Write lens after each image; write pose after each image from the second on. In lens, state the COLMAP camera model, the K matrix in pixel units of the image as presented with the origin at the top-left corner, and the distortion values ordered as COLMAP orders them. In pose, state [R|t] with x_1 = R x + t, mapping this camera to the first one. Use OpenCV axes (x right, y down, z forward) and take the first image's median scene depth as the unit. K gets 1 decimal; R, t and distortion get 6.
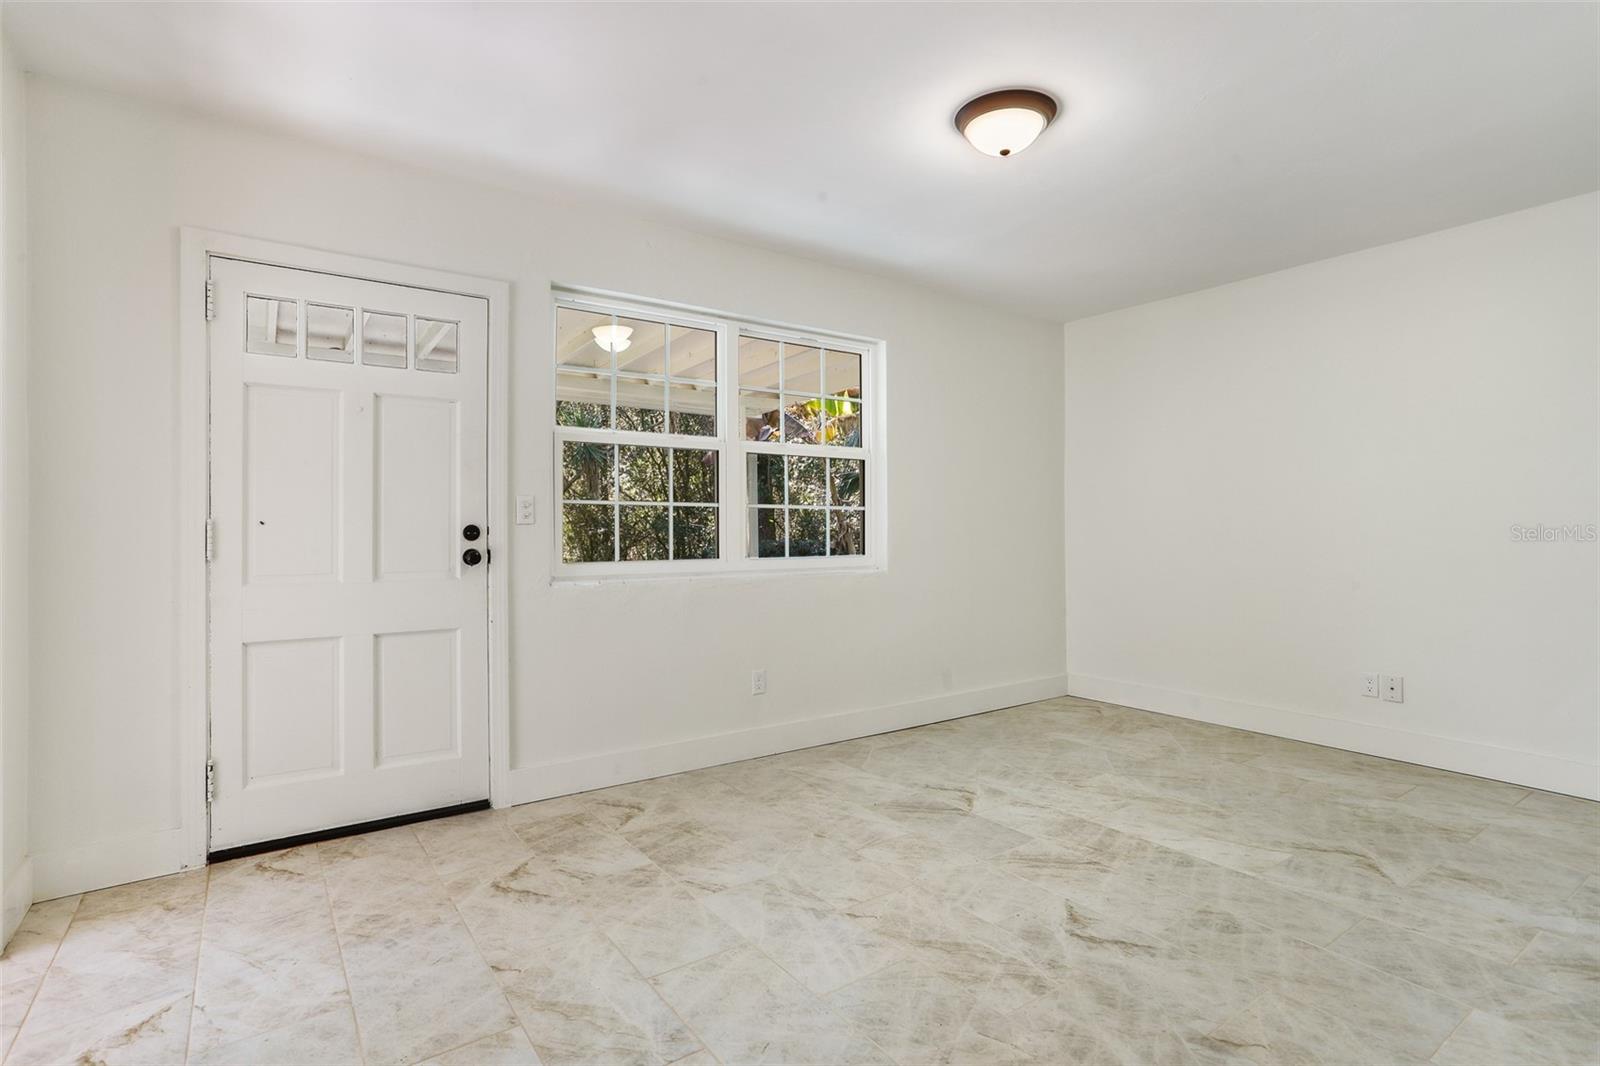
lens RADIAL K [[802.4, 0, 797.7], [0, 802.4, 532.3], [0, 0, 1]] dist [-0.044107, 0.022082]
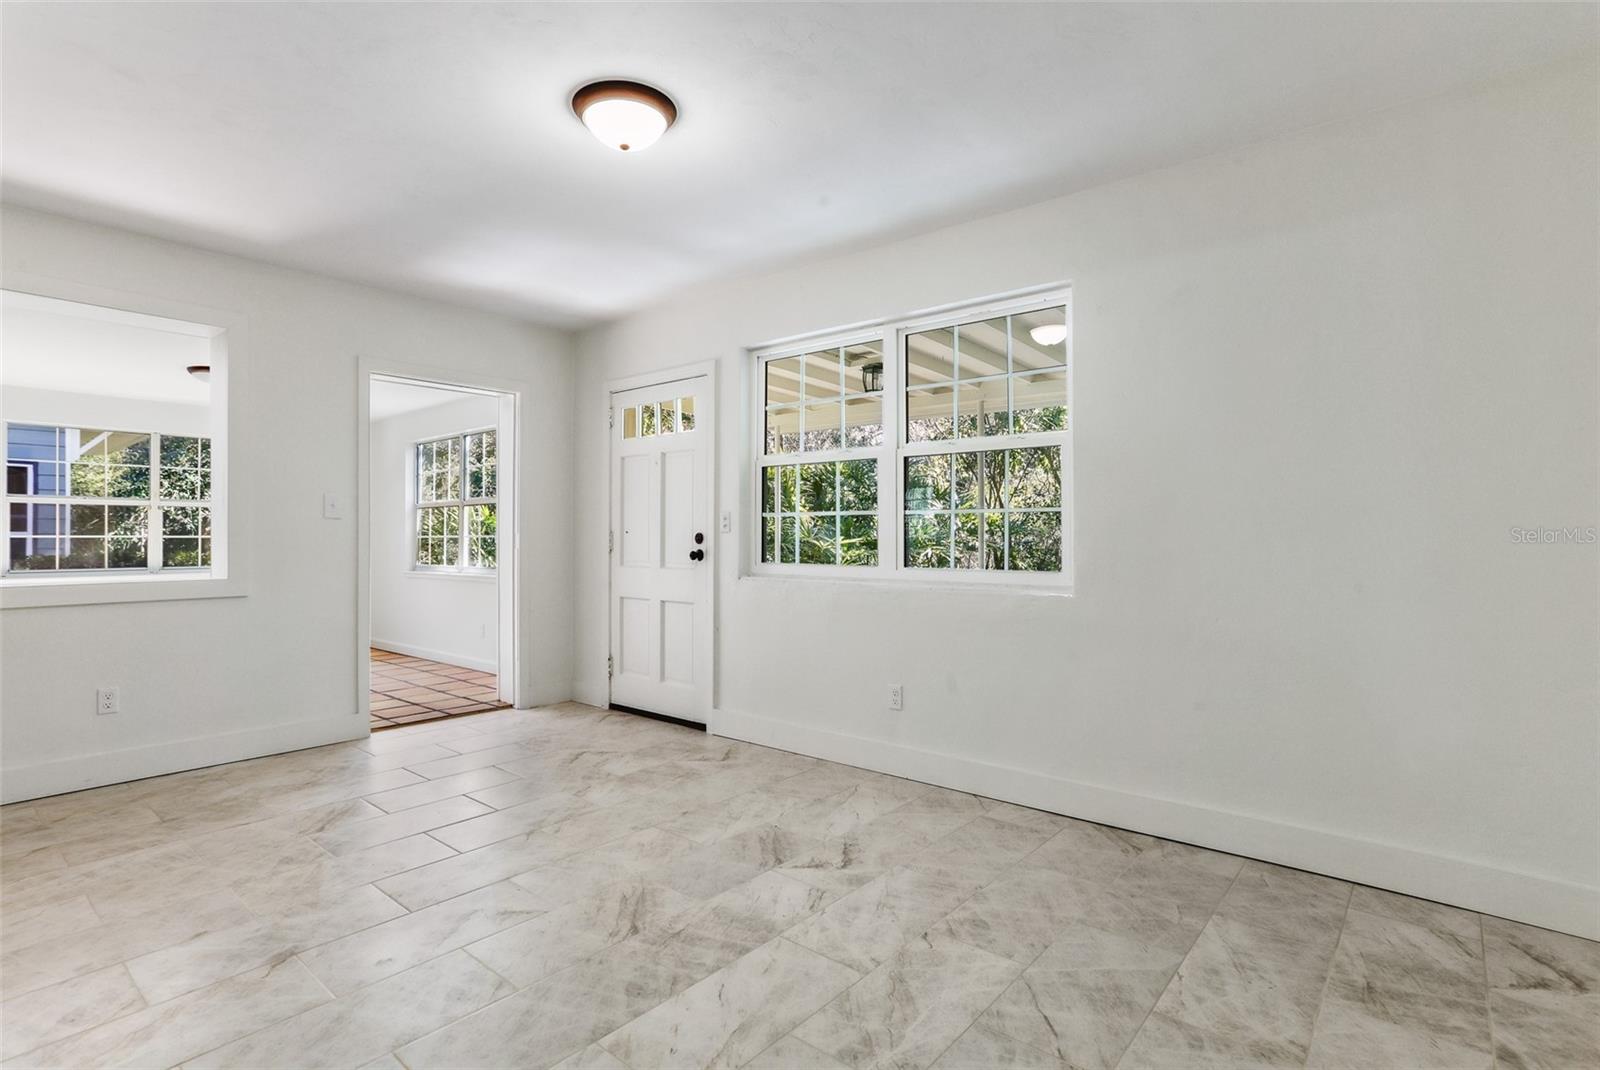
lens RADIAL K [[802.4, 0, 797.6], [0, 802.4, 533.7], [0, 0, 1]] dist [-0.044107, 0.022082]
pose [[0.229648, -0.002143, -0.973271, 1.071906], [-0.004806, 0.999983, -0.003336, -0.003925], [0.973262, 0.005444, 0.229633, 0.840904]]
